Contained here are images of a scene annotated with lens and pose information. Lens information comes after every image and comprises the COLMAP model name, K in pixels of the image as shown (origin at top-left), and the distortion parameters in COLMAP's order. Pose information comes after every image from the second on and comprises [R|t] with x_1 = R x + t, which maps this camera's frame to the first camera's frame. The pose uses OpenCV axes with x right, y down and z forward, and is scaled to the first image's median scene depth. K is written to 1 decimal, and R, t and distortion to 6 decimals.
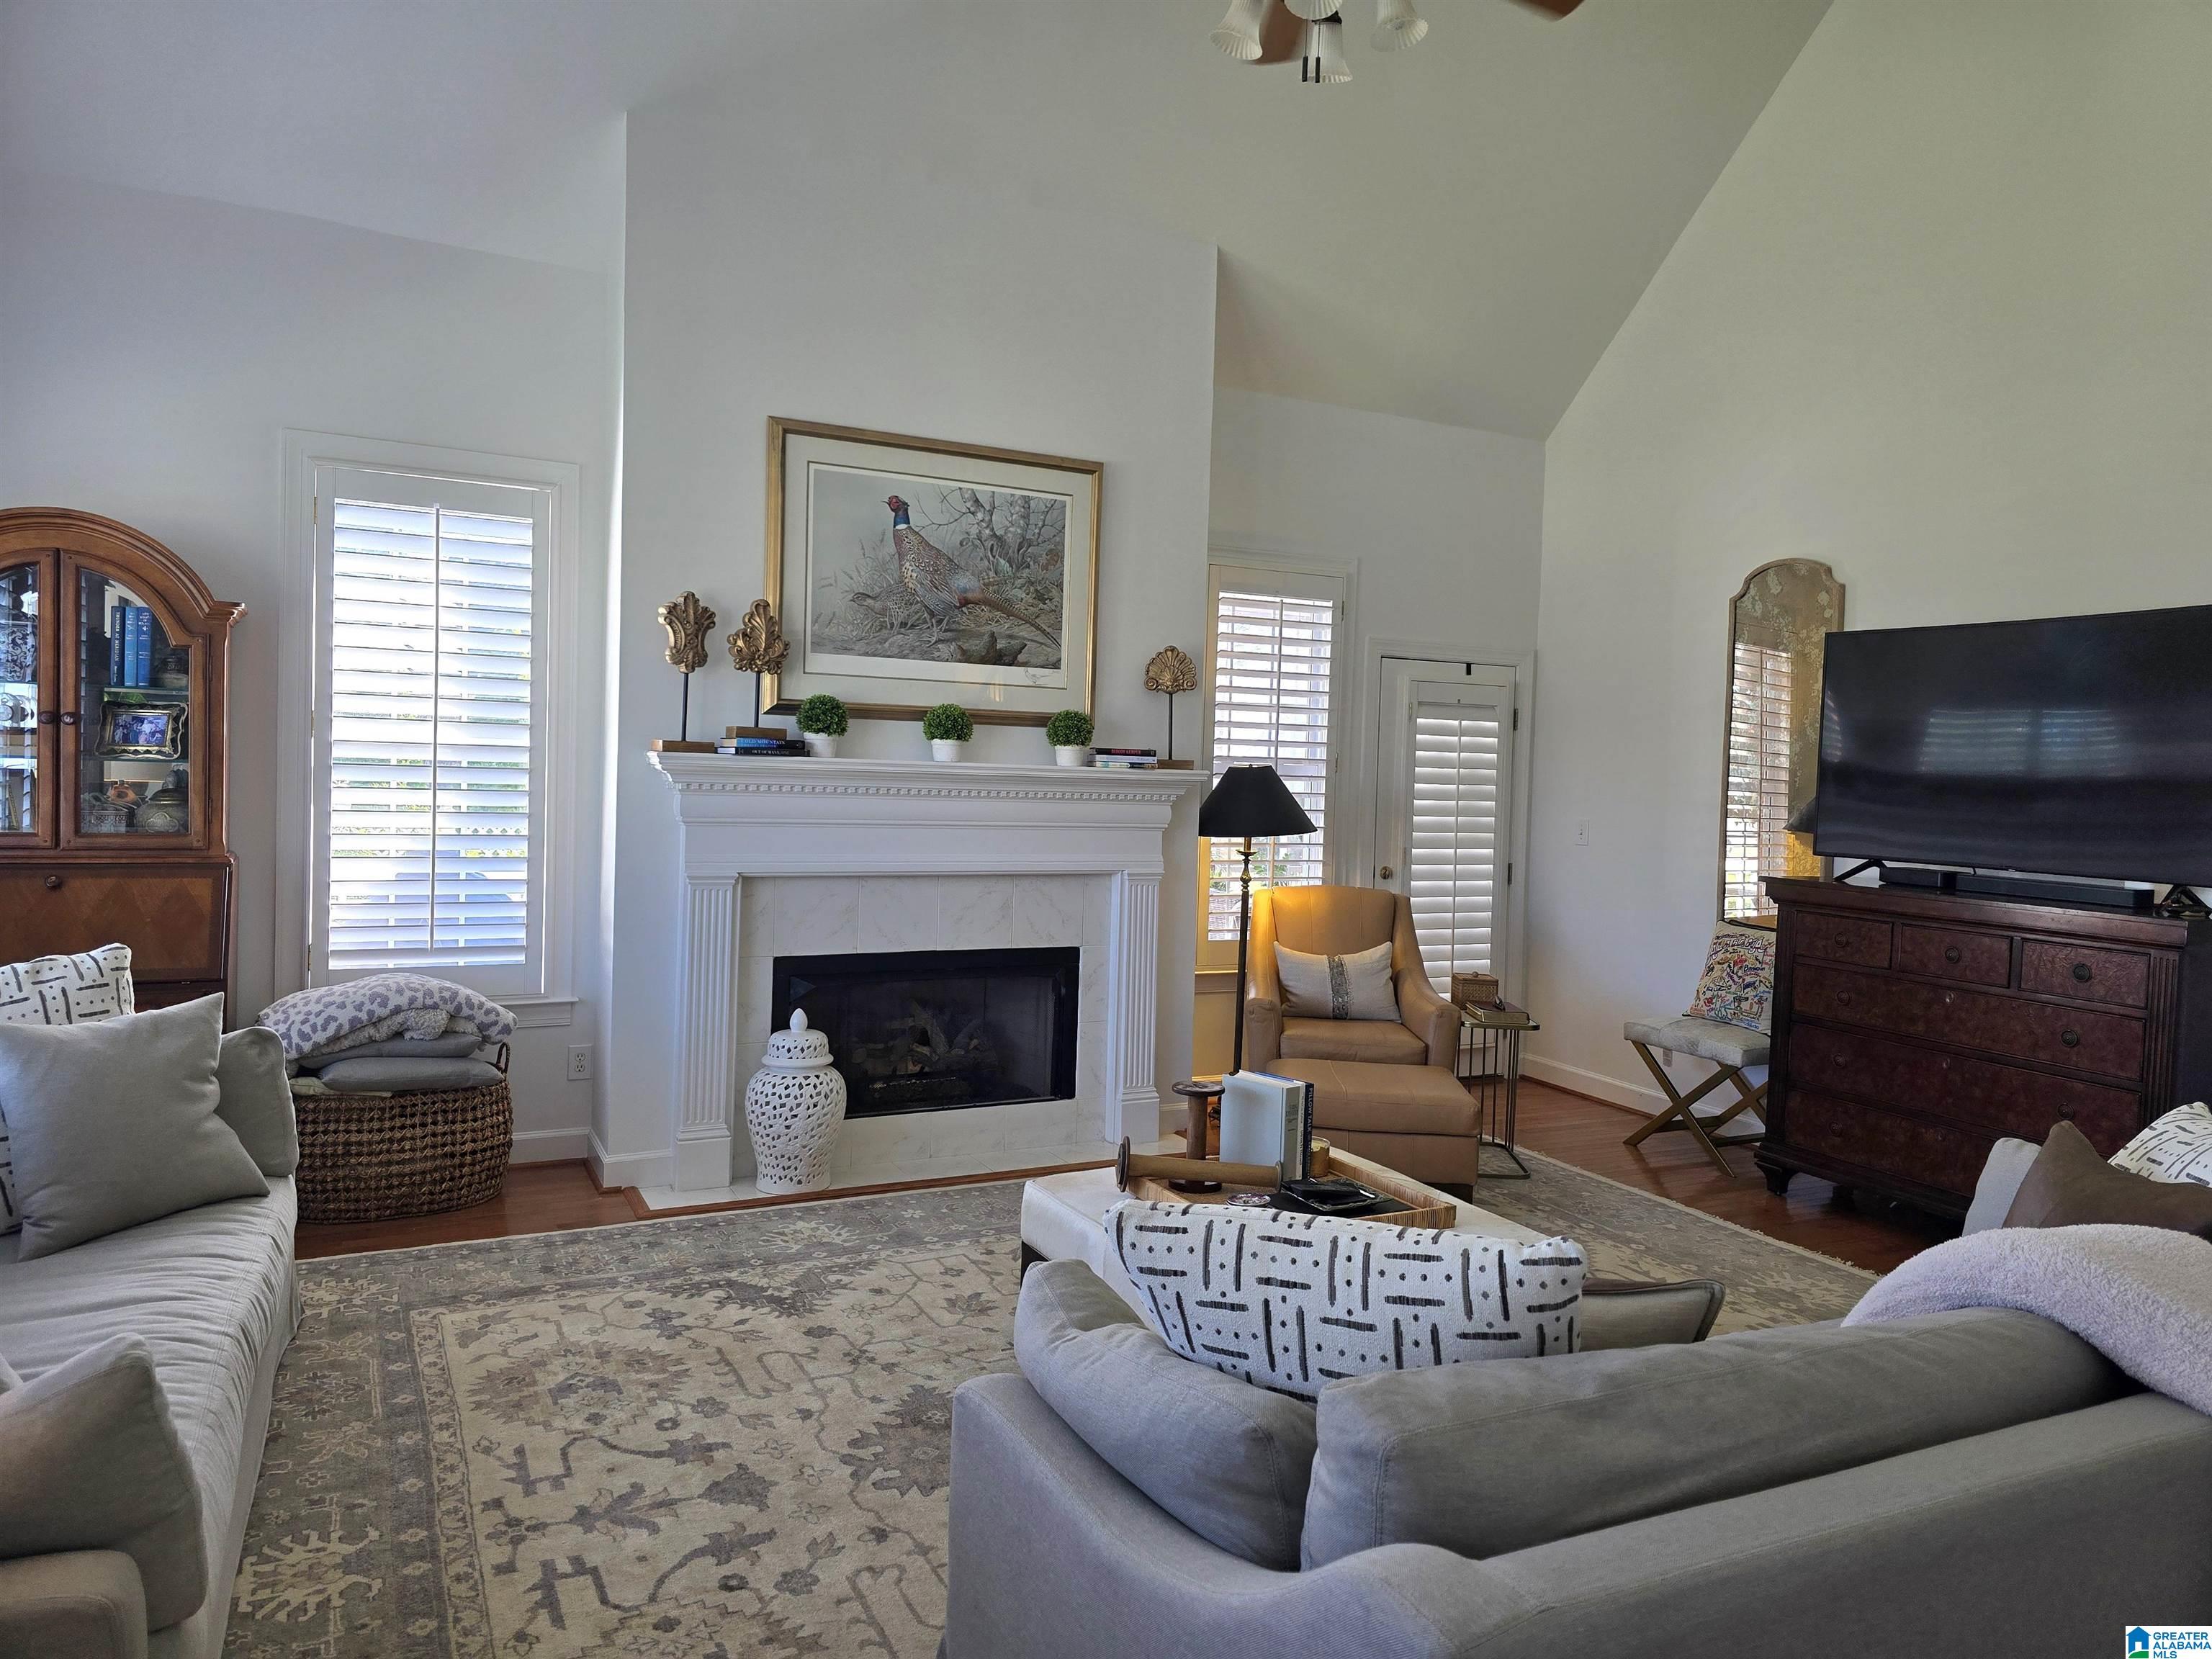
lens RADIAL K [[1497.4, 0, 1128.1], [0, 1497.4, 807.0], [0, 0, 1]] dist [0.047033, -0.042601]
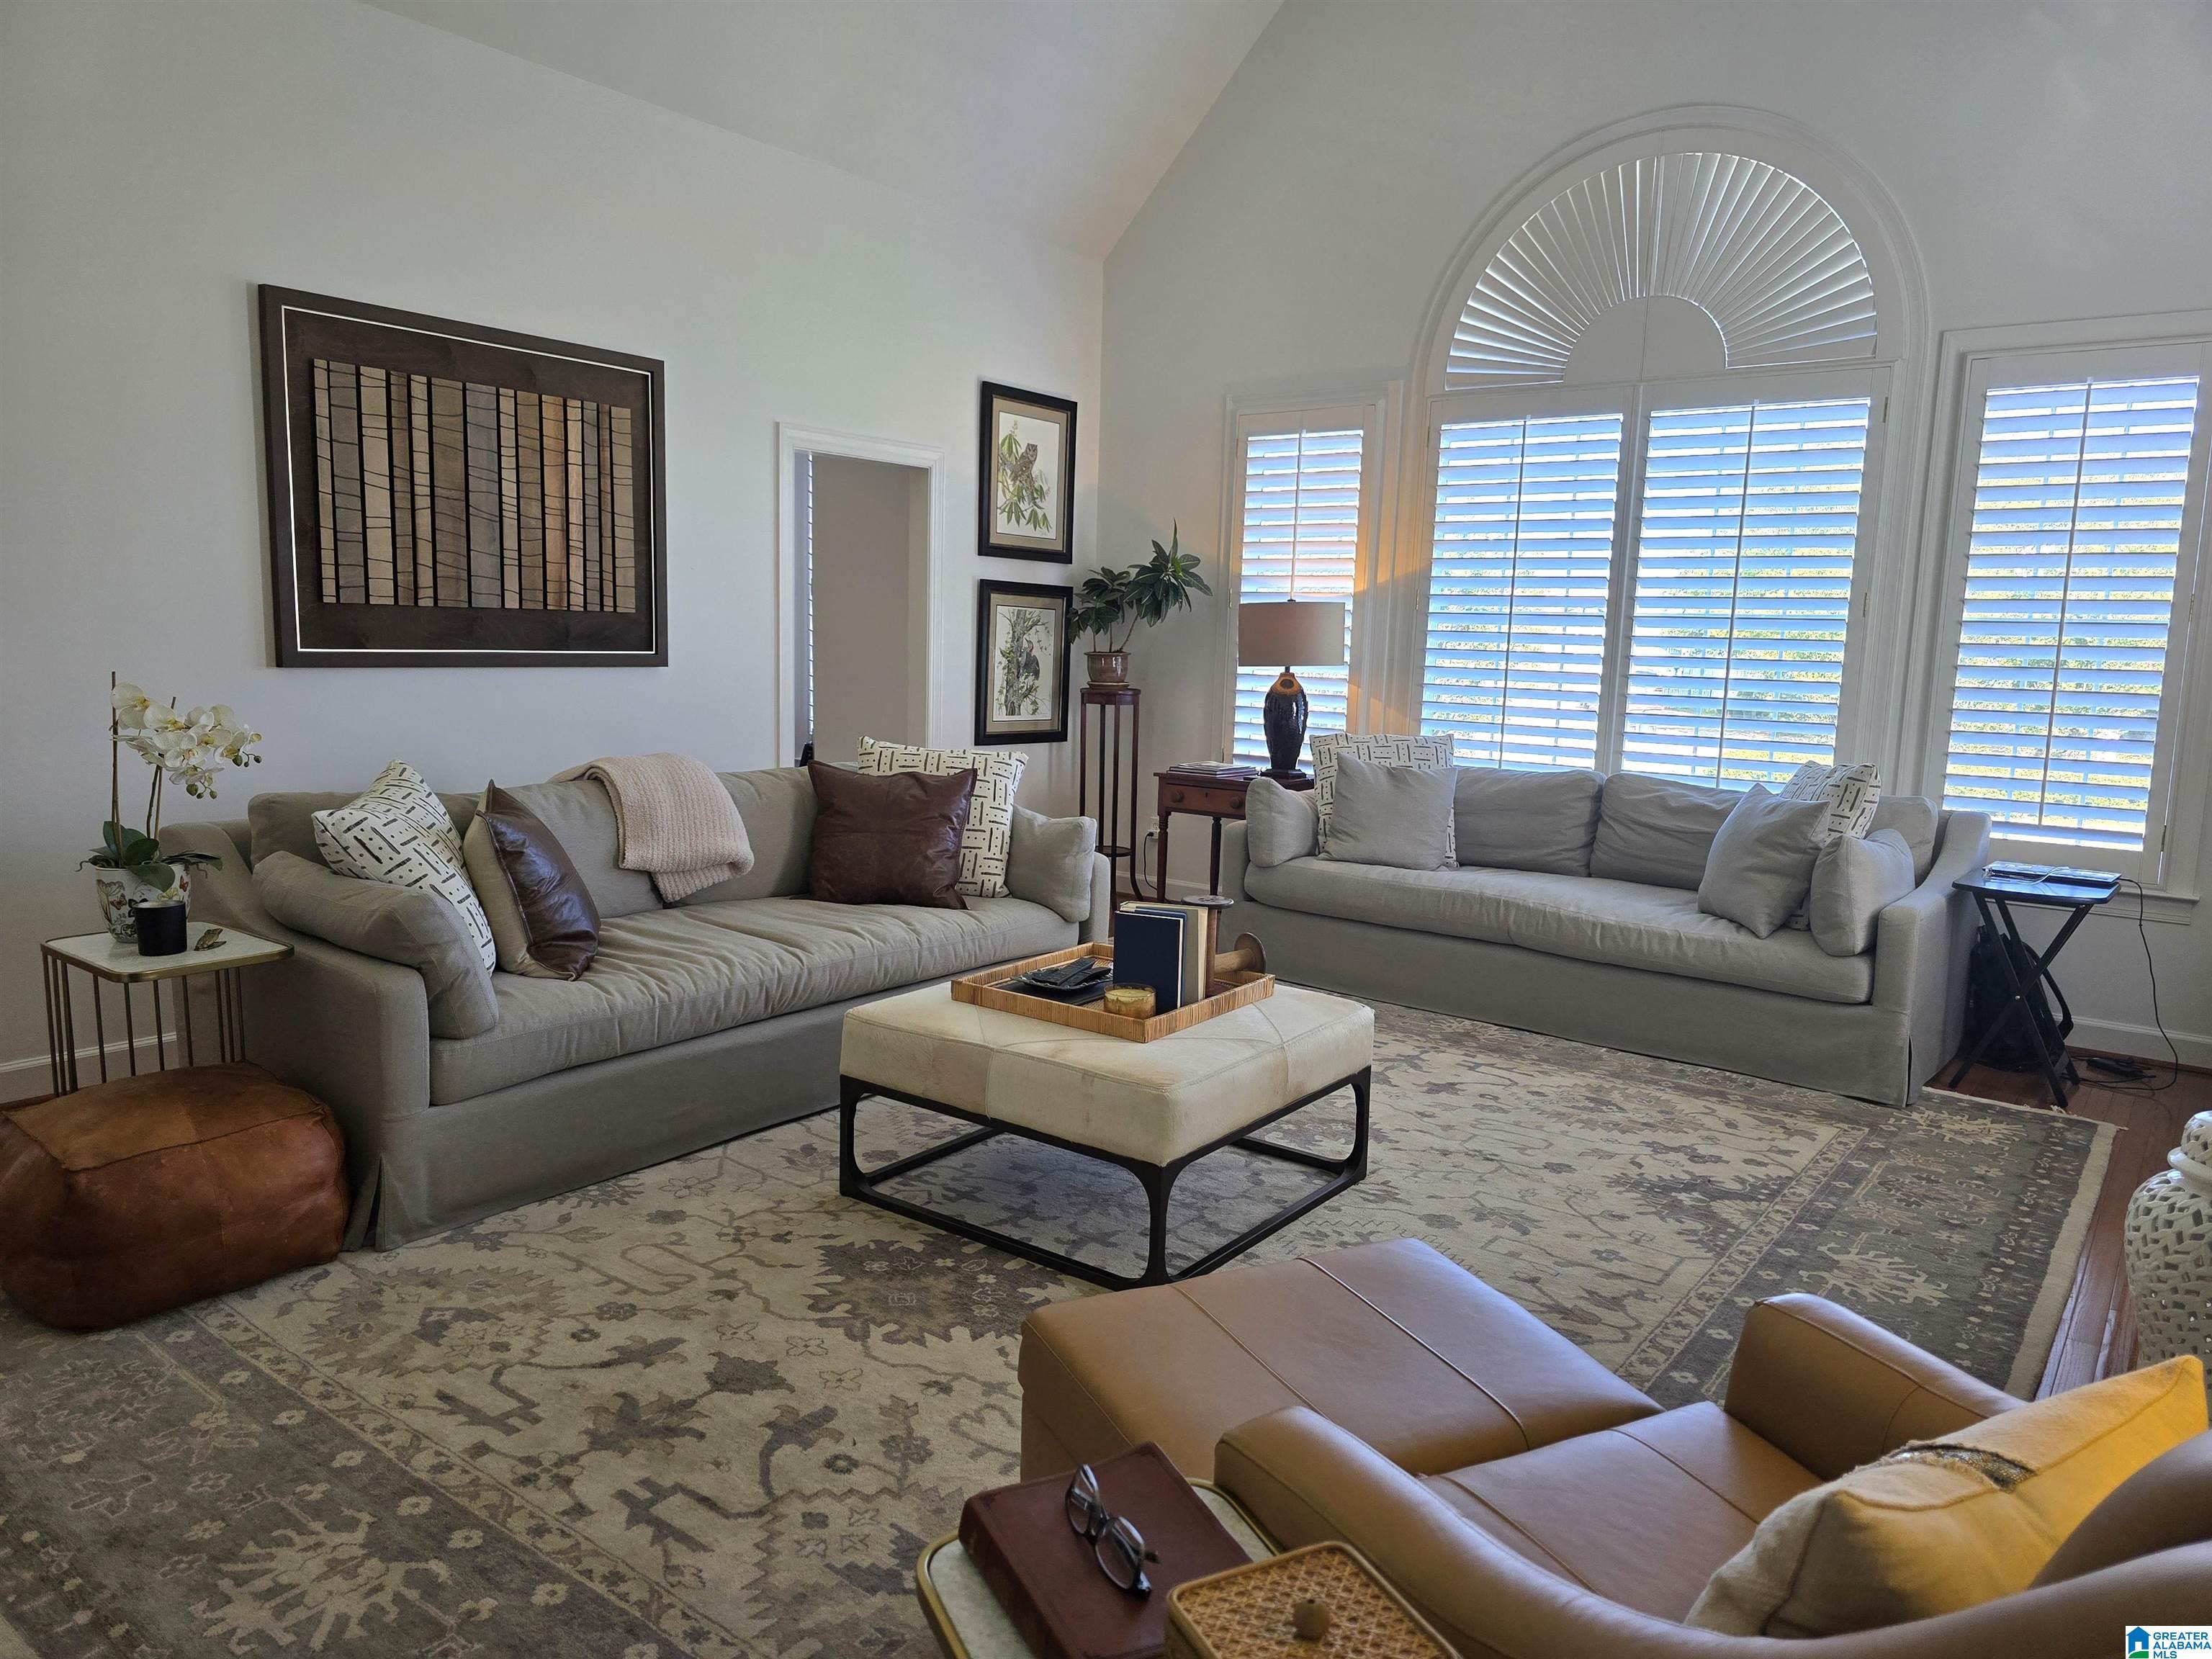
lens RADIAL K [[1497.4, 0, 1124.8], [0, 1497.4, 838.7], [0, 0, 1]] dist [0.047033, -0.042601]
pose [[-0.901386, 0.001383, -0.433014, 0.370249], [-0.068858, 0.986812, 0.146491, 0.000987], [0.427506, 0.161862, -0.889404, 1.294978]]
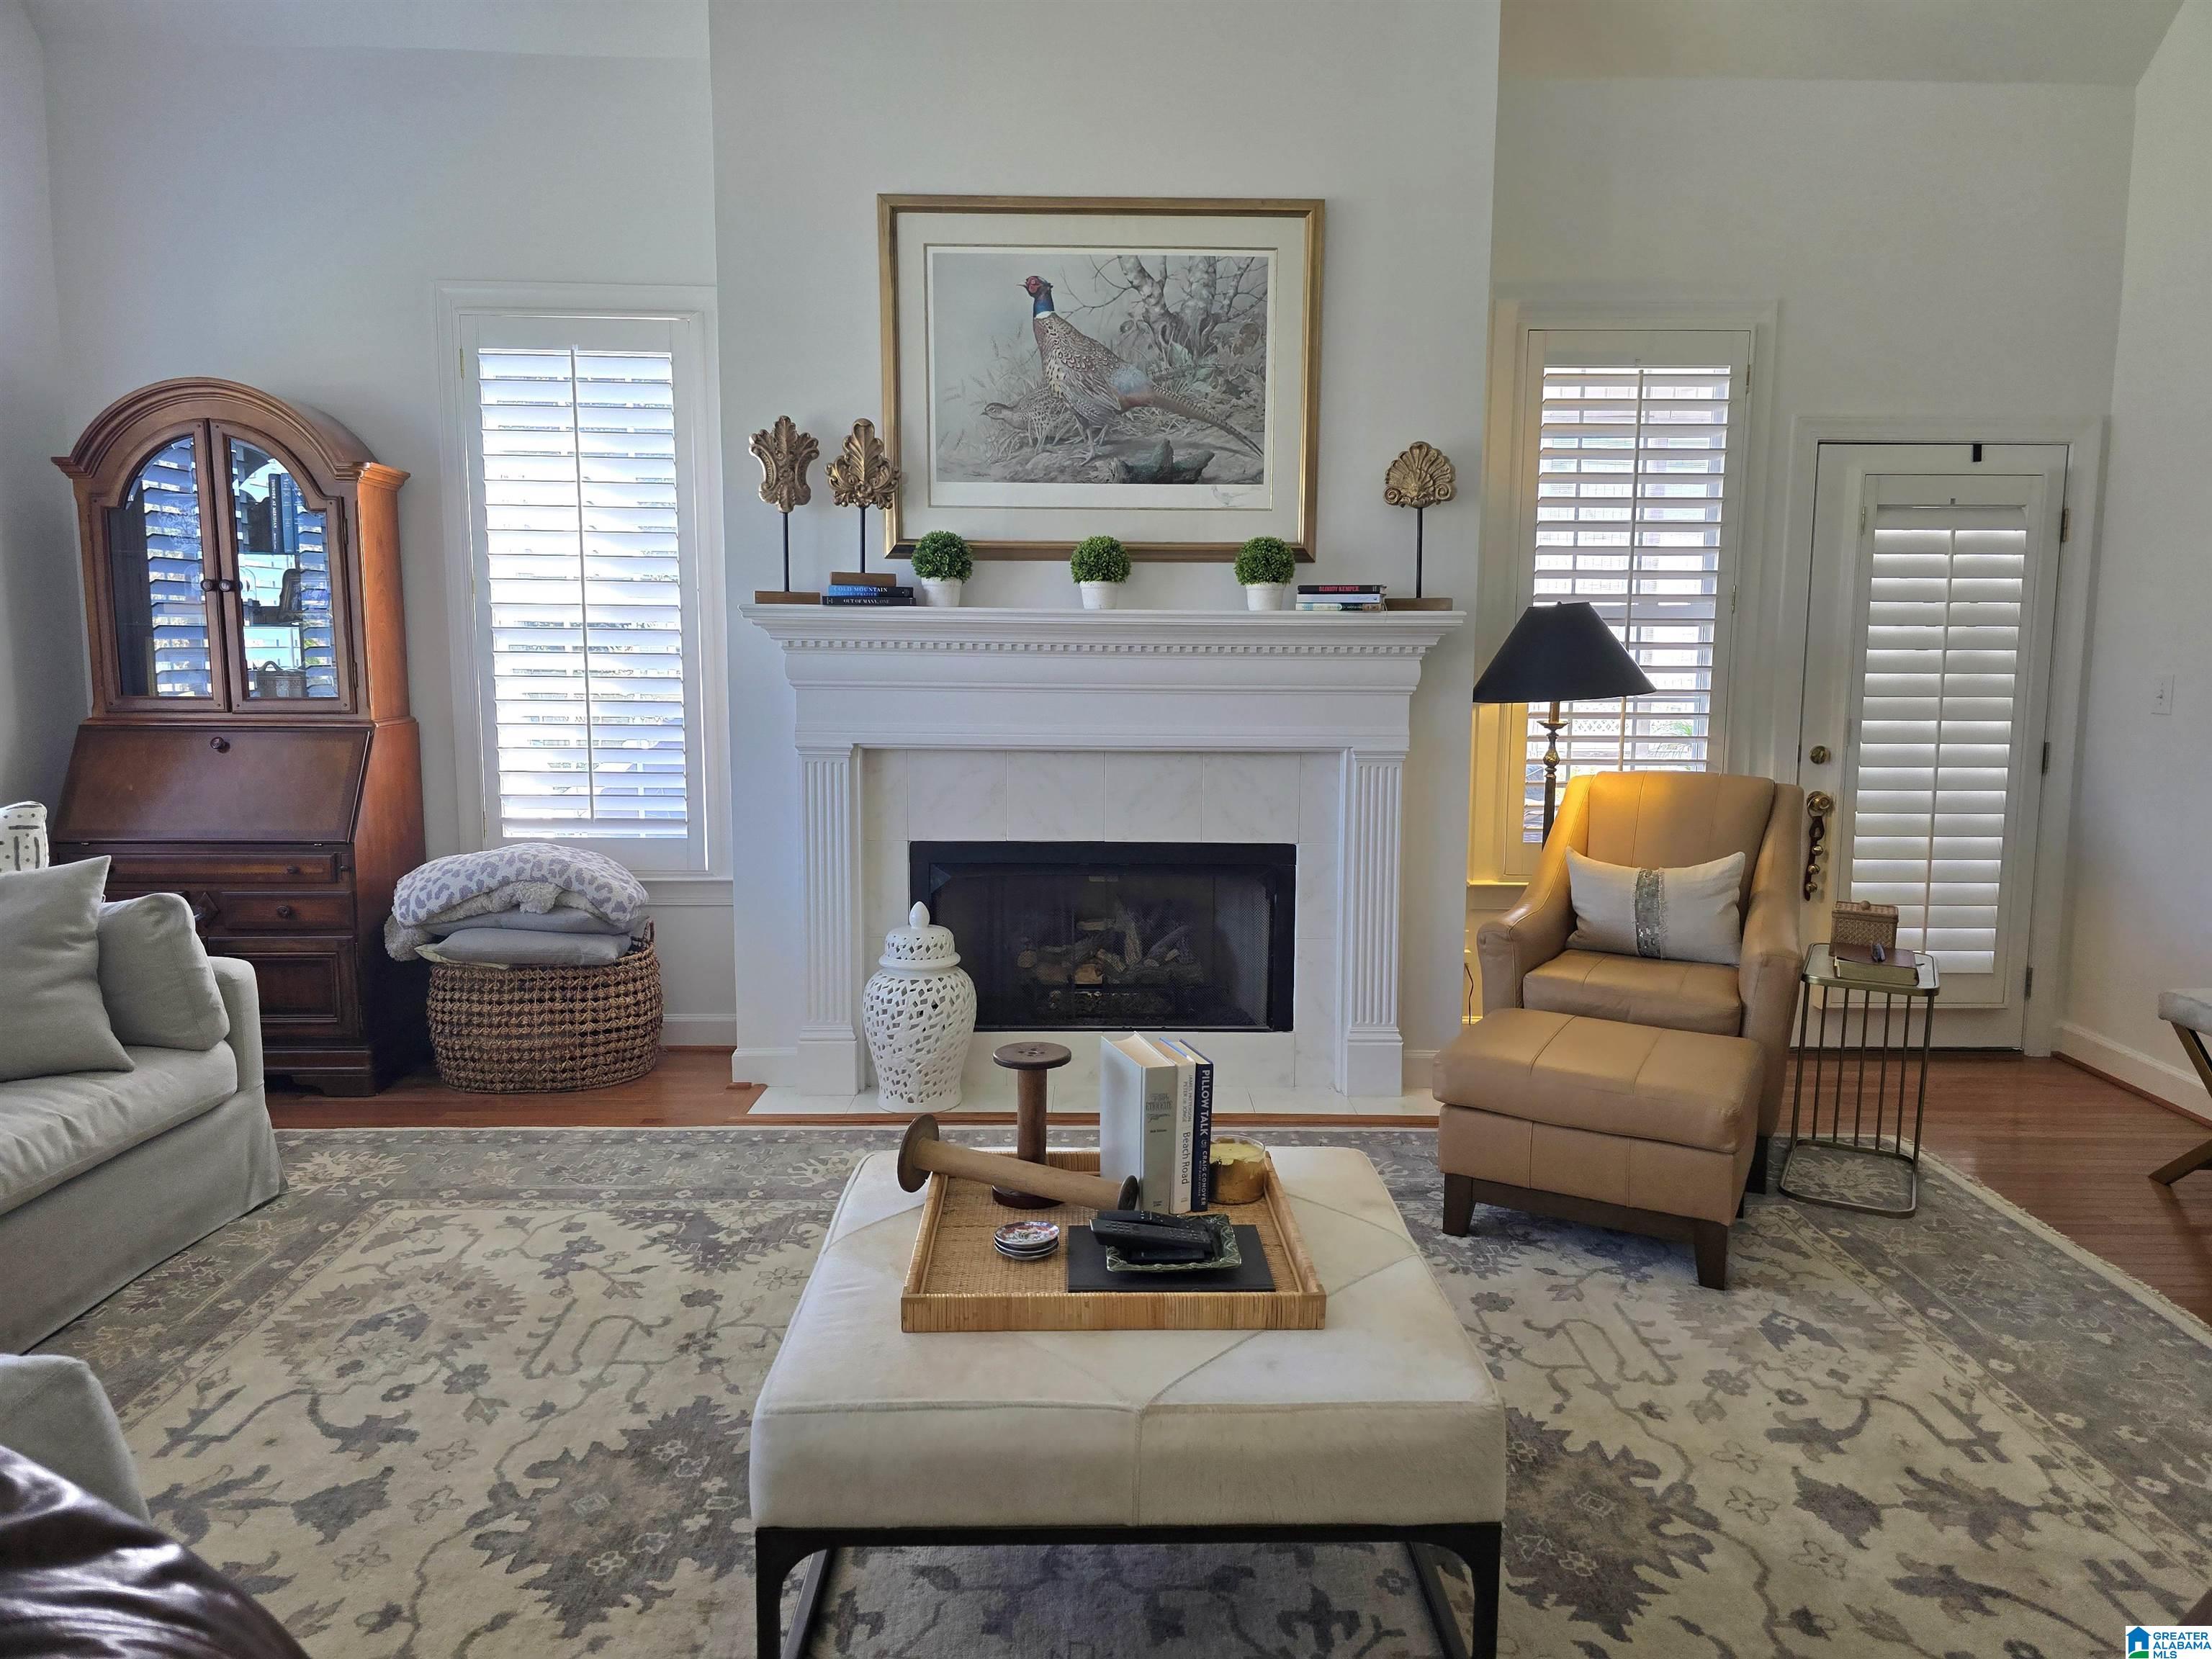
lens RADIAL K [[1497.4, 0, 1110.9], [0, 1497.4, 826.2], [0, 0, 1]] dist [0.047033, -0.042601]
pose [[0.893752, 0.032049, -0.447415, 0.263887], [0.008832, 0.995993, 0.088989, 0.015464], [0.448474, -0.083486, 0.889888, 0.290543]]
